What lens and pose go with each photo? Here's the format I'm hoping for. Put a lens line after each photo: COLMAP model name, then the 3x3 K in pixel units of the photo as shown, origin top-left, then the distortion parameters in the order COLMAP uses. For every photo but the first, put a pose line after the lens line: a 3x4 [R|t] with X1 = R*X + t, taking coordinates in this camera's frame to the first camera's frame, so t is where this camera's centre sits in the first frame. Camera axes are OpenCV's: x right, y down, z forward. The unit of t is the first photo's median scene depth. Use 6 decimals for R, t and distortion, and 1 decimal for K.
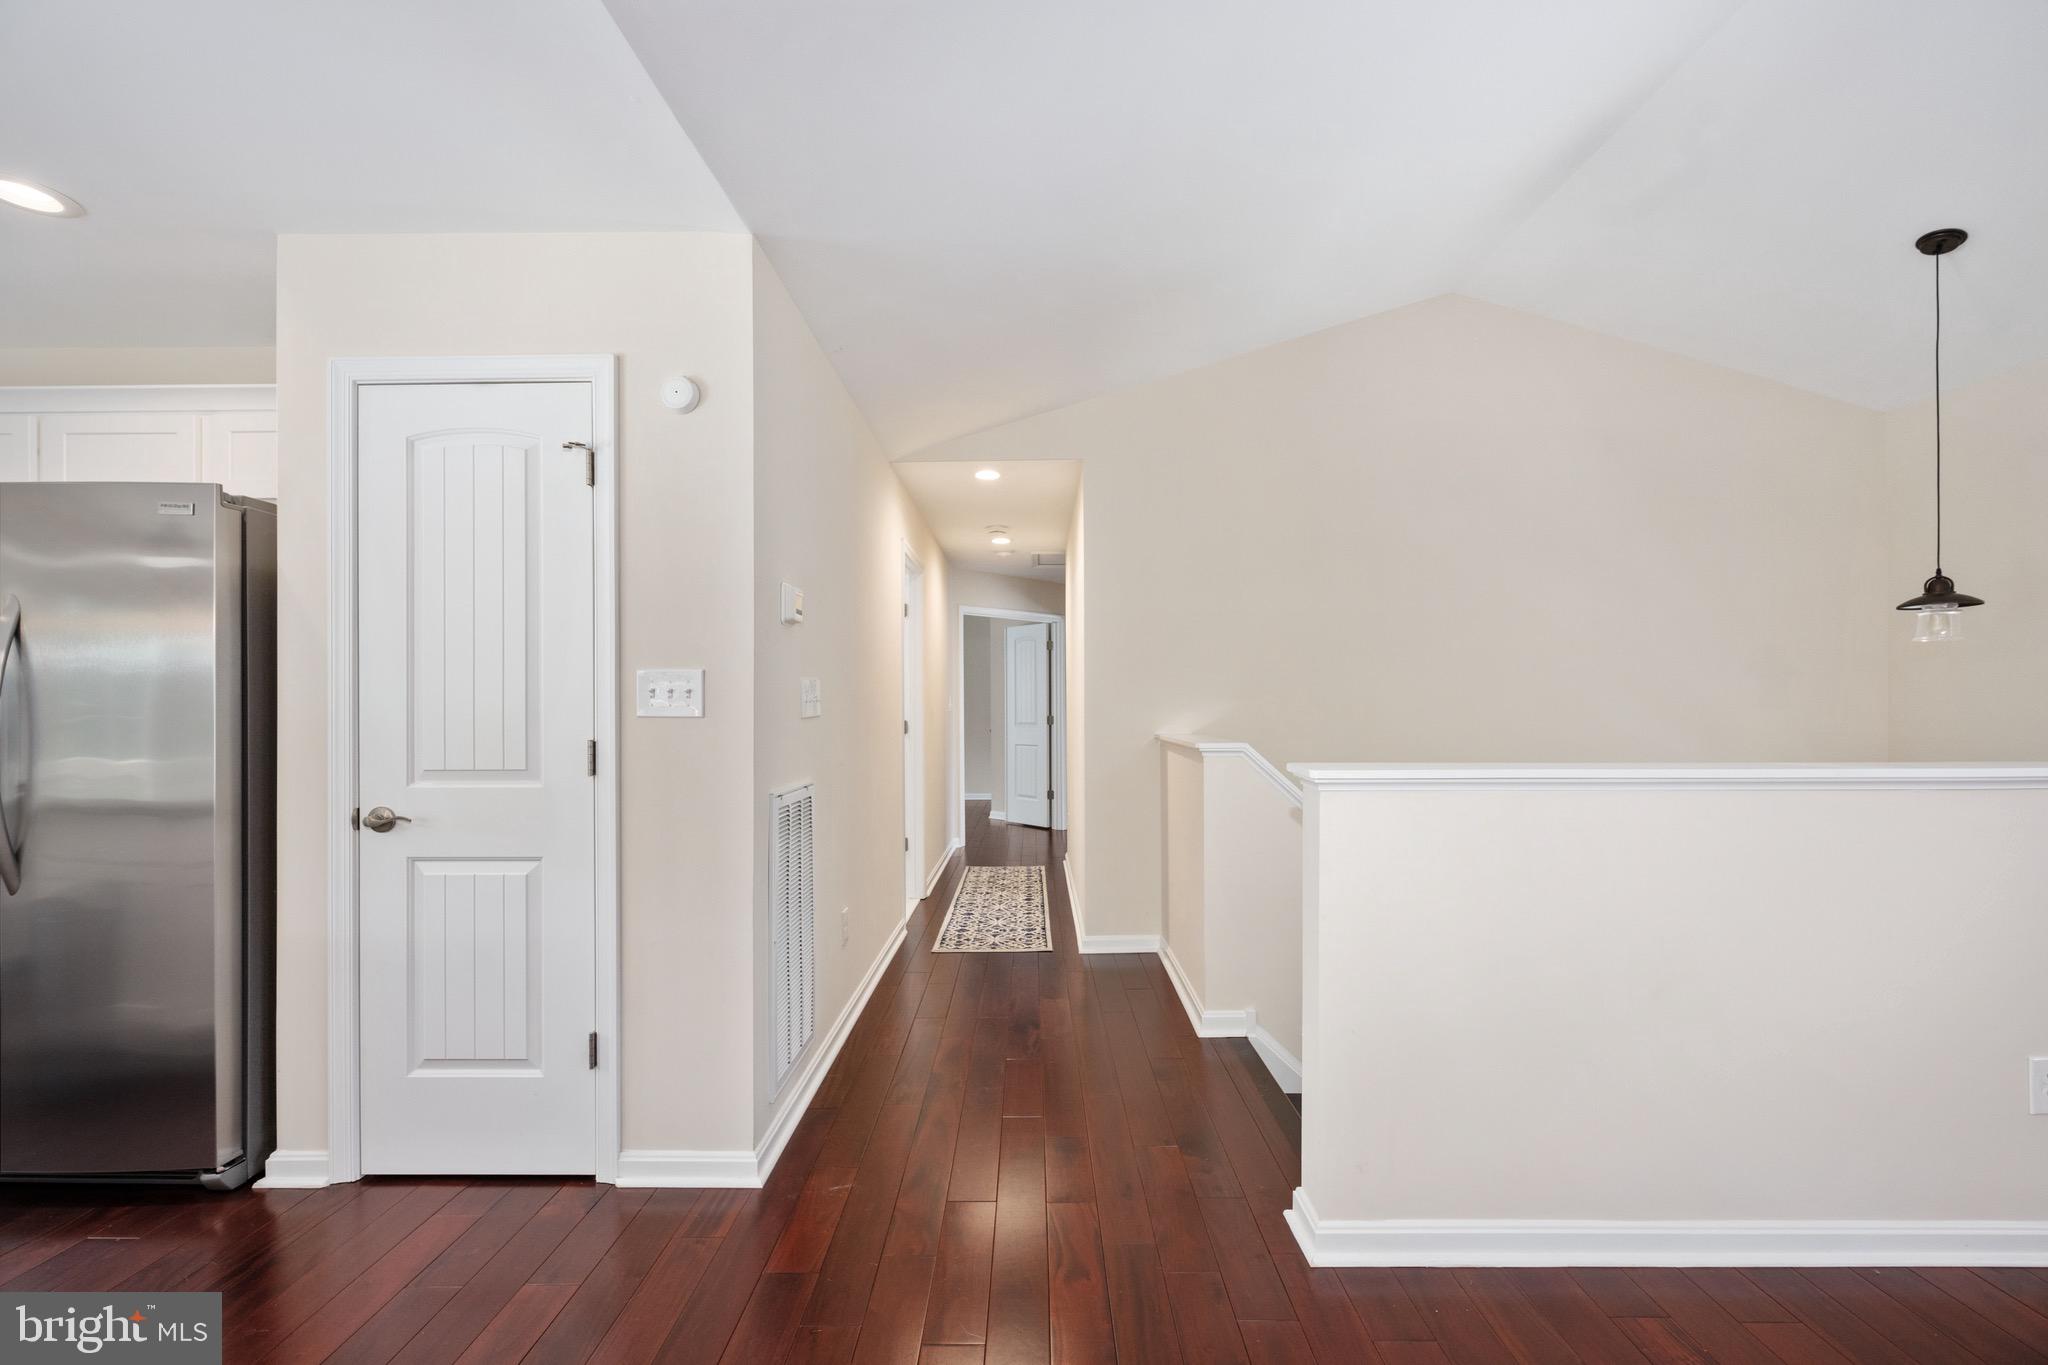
lens RADIAL K [[834.9, 0, 1022.2], [0, 834.9, 698.8], [0, 0, 1]] dist [0.003029, 0.000800]
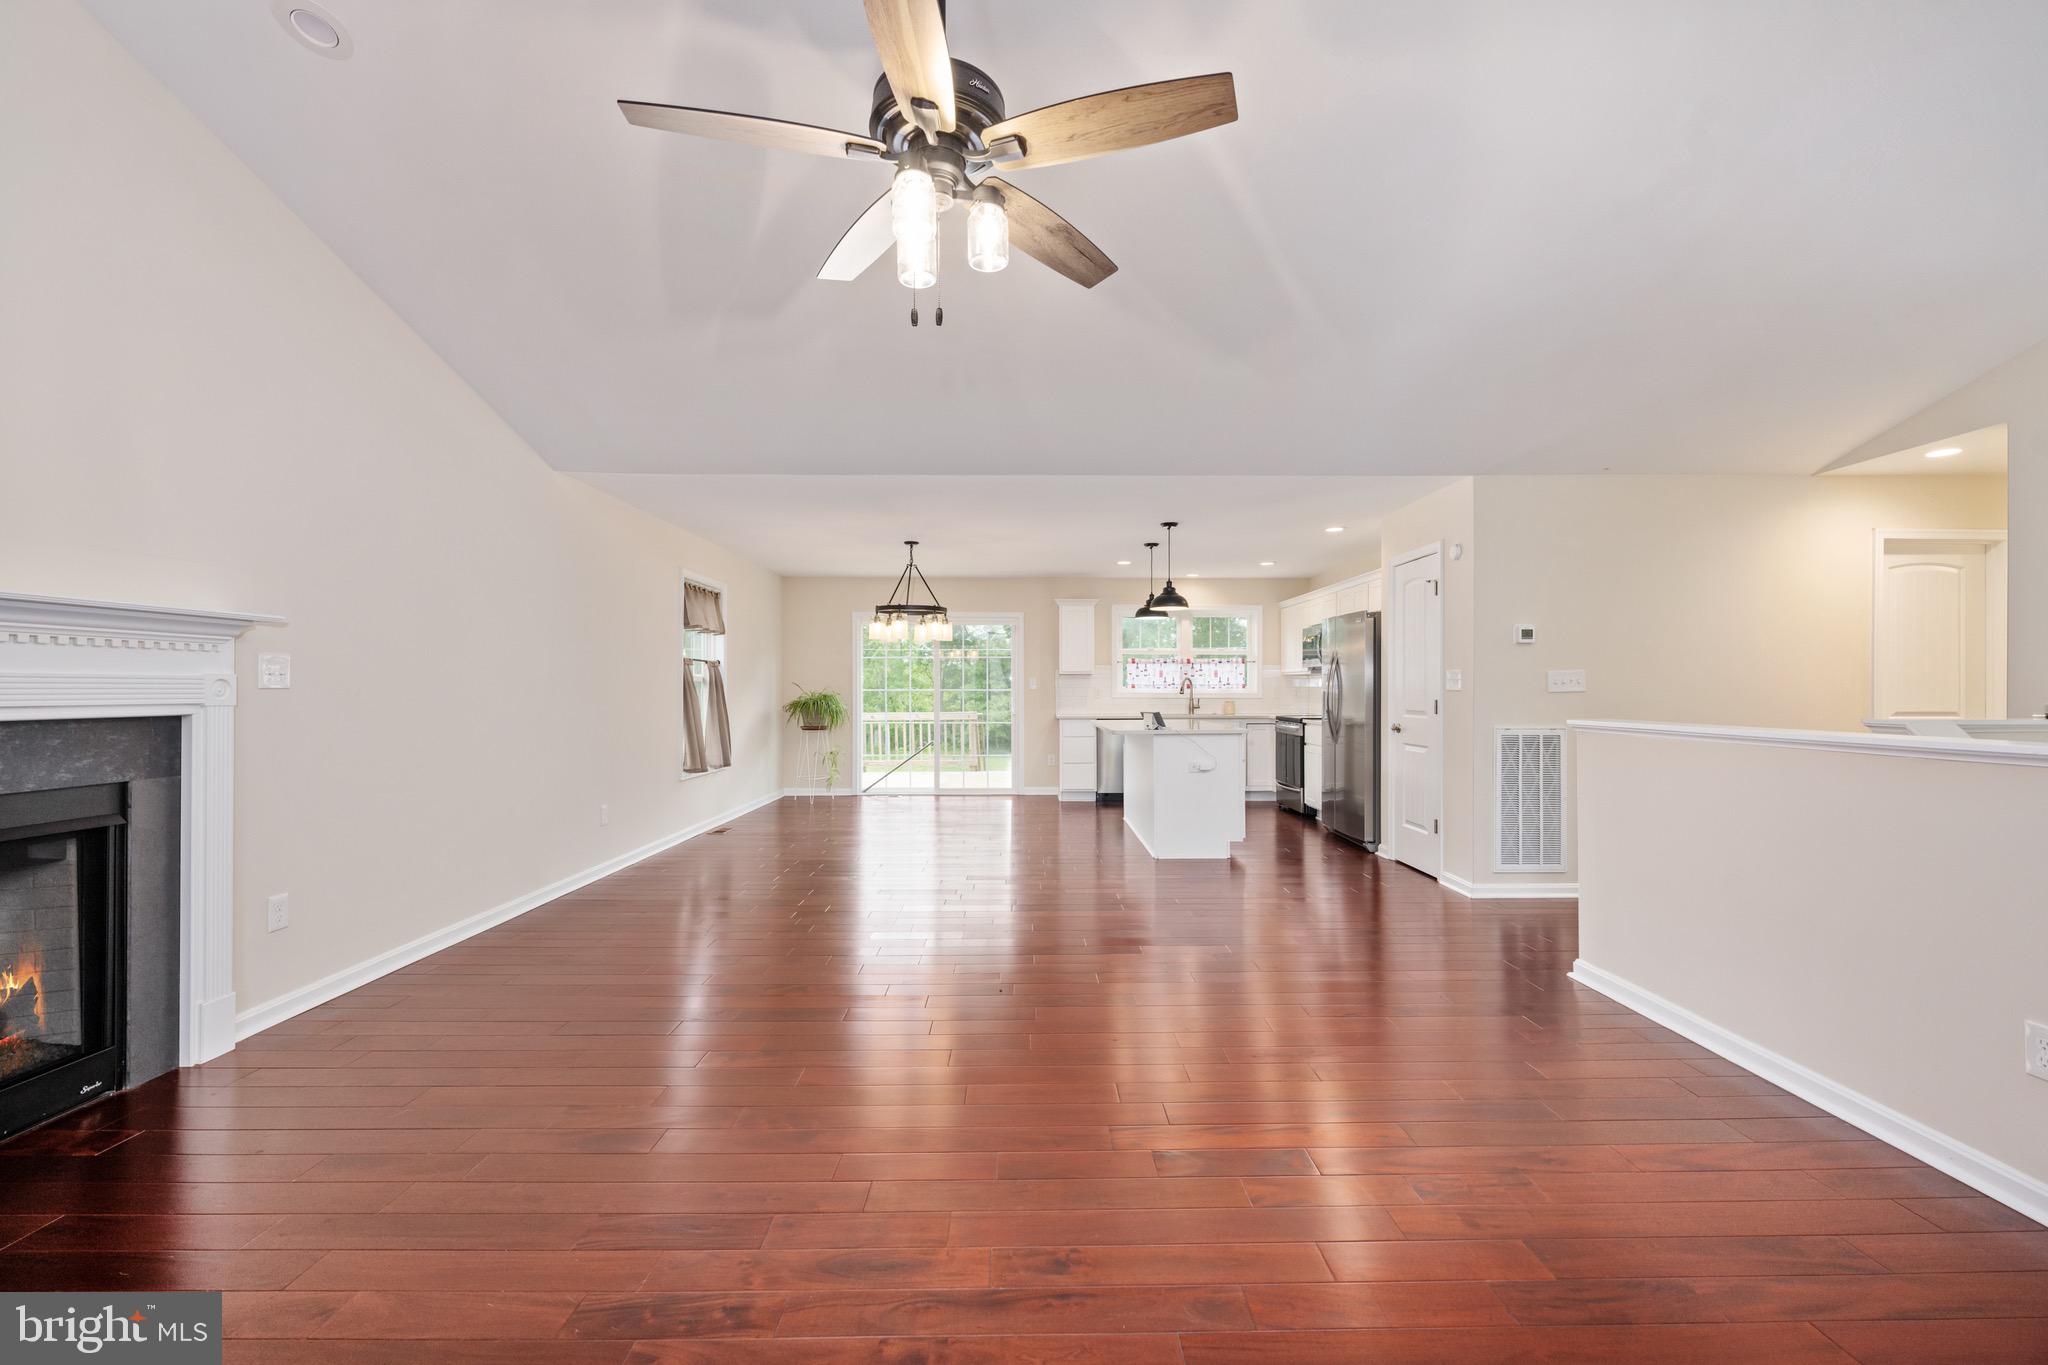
lens RADIAL K [[834.9, 0, 1038.7], [0, 834.9, 681.7], [0, 0, 1]] dist [0.003029, 0.000800]
pose [[0.028917, -0.003300, -0.999576, 1.867891], [0.010831, 0.999937, -0.002988, -0.009510], [0.999523, -0.010740, 0.028951, -0.228448]]
